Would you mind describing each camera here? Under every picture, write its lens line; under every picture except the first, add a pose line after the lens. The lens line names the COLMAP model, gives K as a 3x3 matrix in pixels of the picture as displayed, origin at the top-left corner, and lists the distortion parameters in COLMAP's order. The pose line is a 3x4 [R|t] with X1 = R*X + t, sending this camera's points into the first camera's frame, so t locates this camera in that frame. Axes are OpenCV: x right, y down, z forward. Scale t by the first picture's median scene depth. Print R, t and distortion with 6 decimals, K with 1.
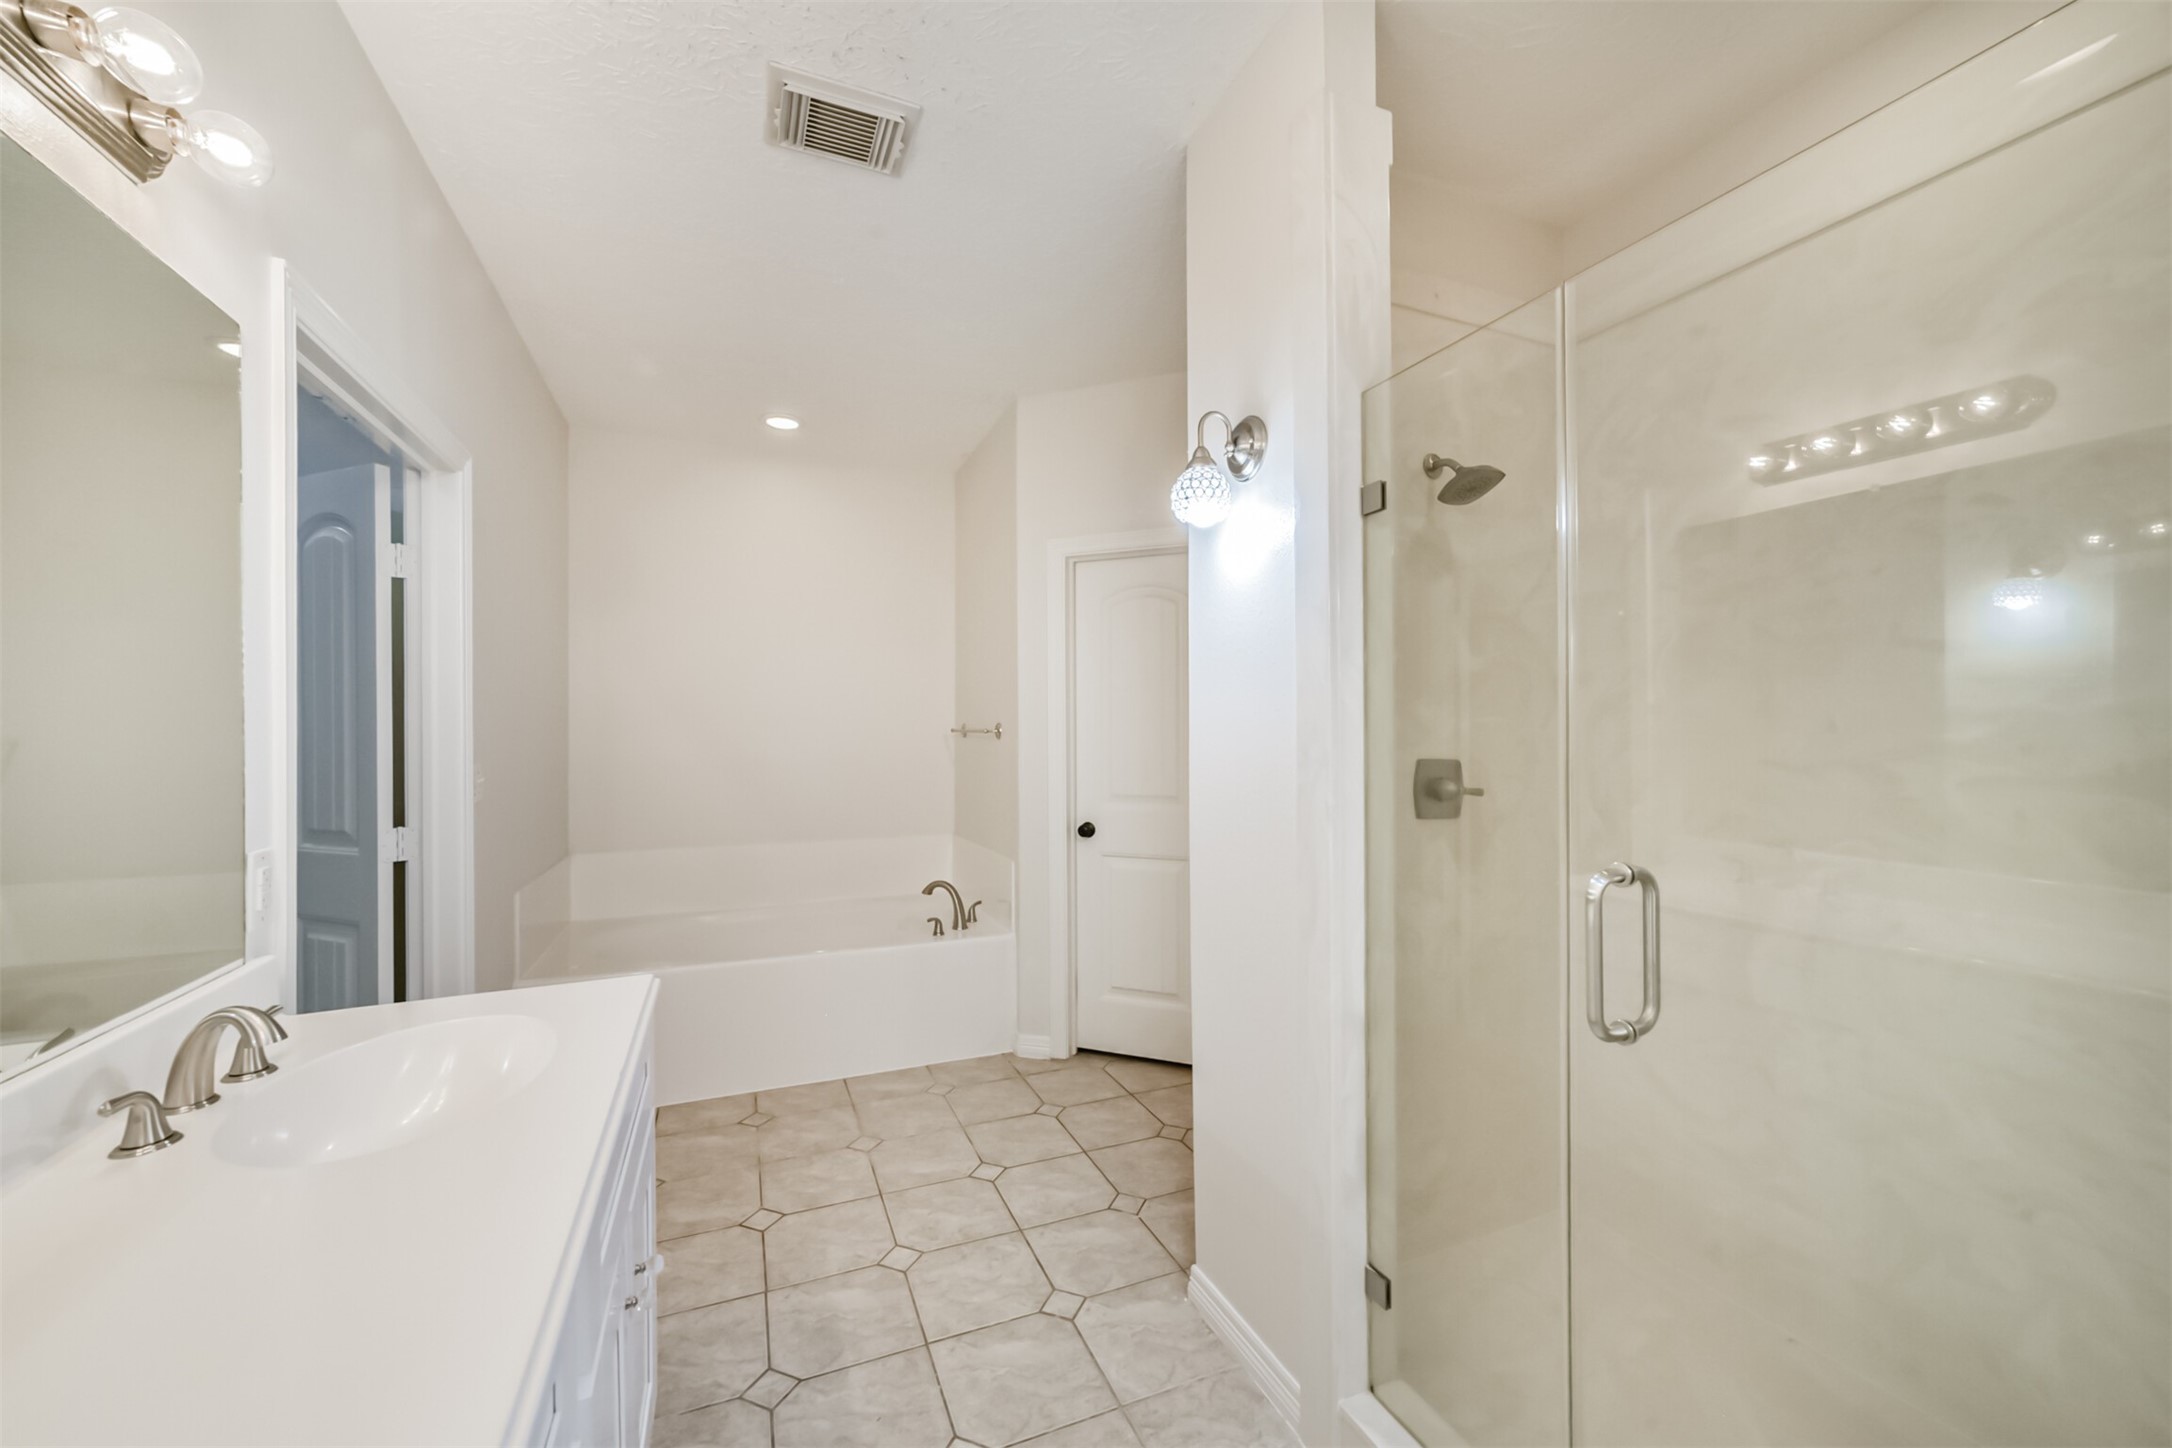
lens RADIAL K [[846.2, 0, 1079.5], [0, 846.2, 730.1], [0, 0, 1]] dist [0.013840, 0.002043]
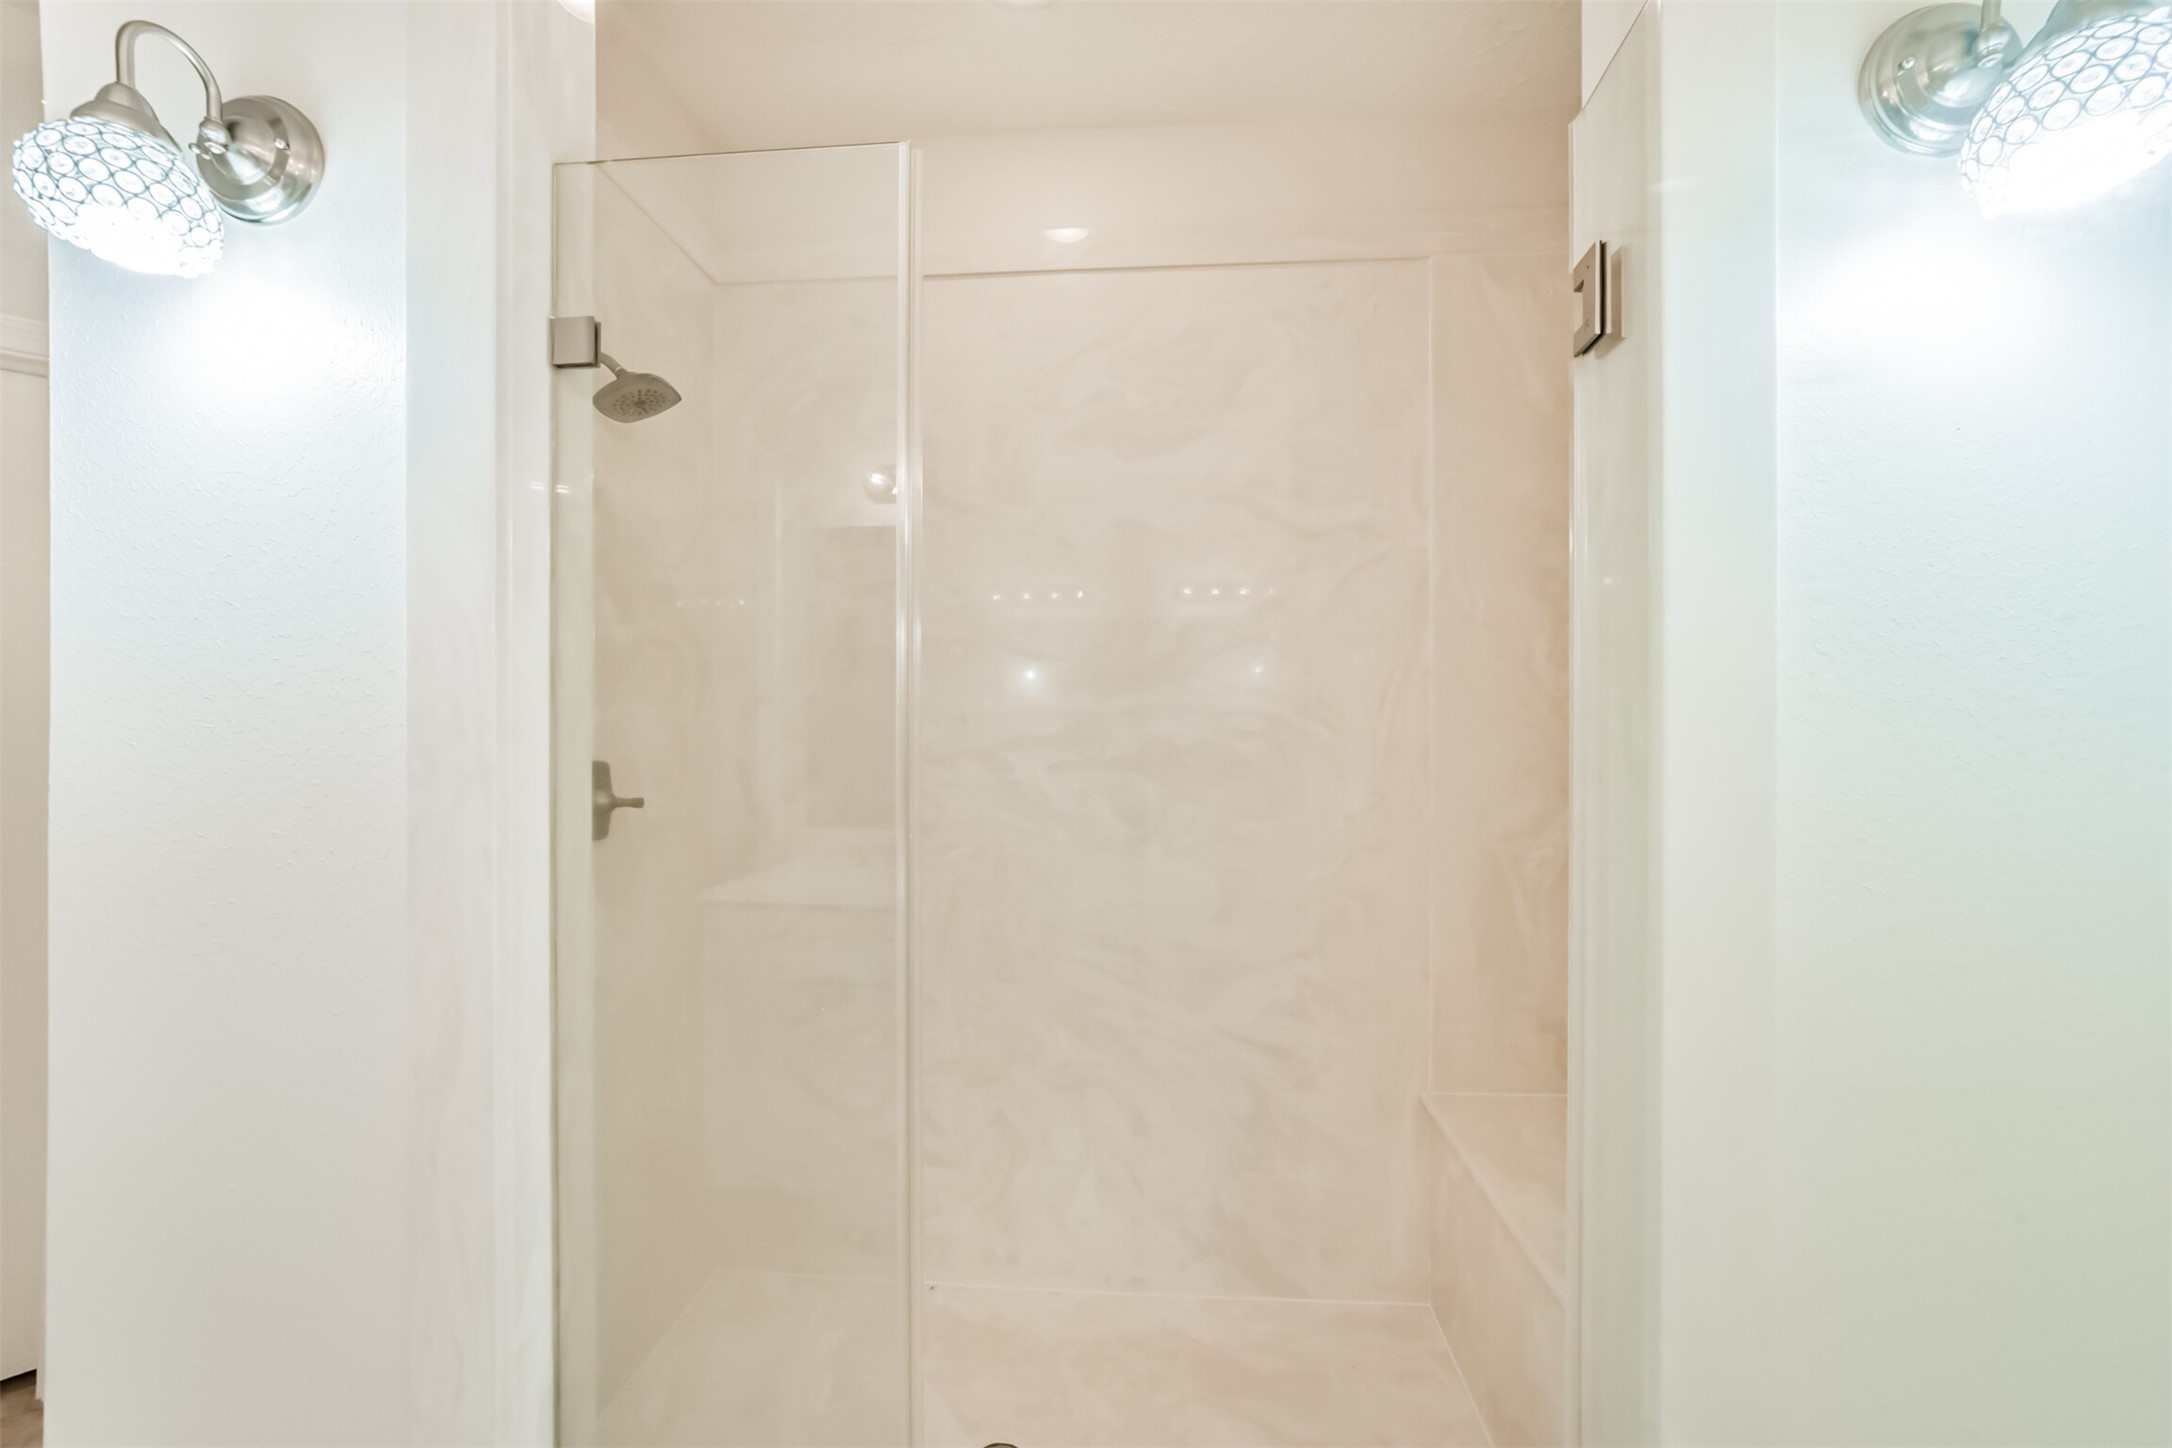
lens RADIAL K [[846.2, 0, 1078.2], [0, 846.2, 710.3], [0, 0, 1]] dist [0.013840, 0.002043]
pose [[0.476271, 0.016466, 0.879144, -0.017039], [-0.002337, 0.999845, -0.017461, 0.002520], [-0.879295, 0.006261, 0.476236, 0.338382]]
